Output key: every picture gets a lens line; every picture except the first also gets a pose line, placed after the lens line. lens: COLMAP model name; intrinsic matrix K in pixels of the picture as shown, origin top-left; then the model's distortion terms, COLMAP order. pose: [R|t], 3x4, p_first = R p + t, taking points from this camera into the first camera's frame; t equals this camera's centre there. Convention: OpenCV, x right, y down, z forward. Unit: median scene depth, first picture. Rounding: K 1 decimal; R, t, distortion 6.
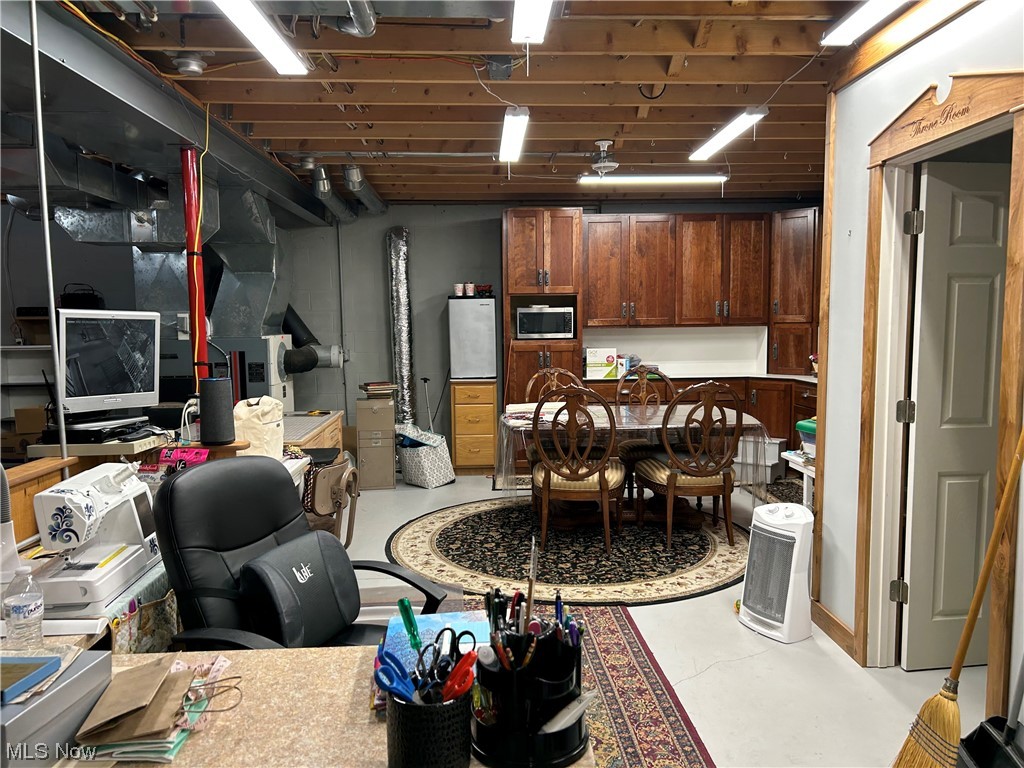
lens RADIAL K [[770.1, 0, 505.2], [0, 770.1, 394.6], [0, 0, 1]] dist [0.057146, -0.075823]
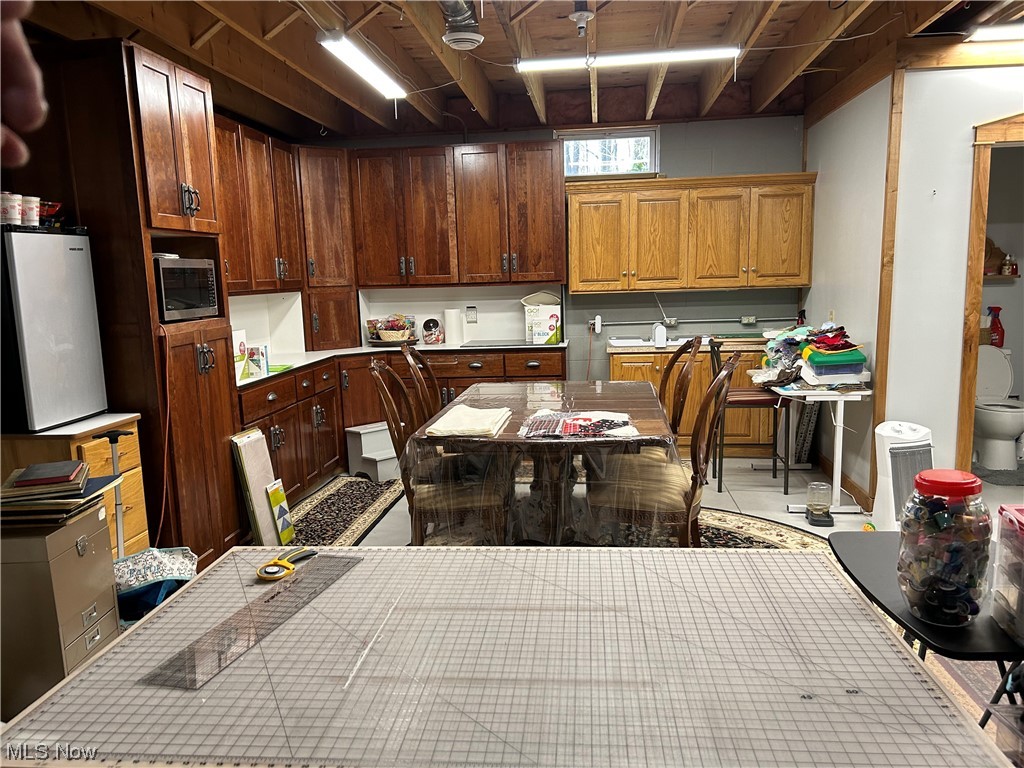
lens RADIAL K [[770.1, 0, 505.2], [0, 770.1, 394.6], [0, 0, 1]] dist [0.057146, -0.075823]
pose [[0.163950, -0.146254, 0.975567, -0.435478], [0.131785, 0.983331, 0.125271, -0.059700], [-0.977626, 0.108027, 0.180491, 0.701012]]
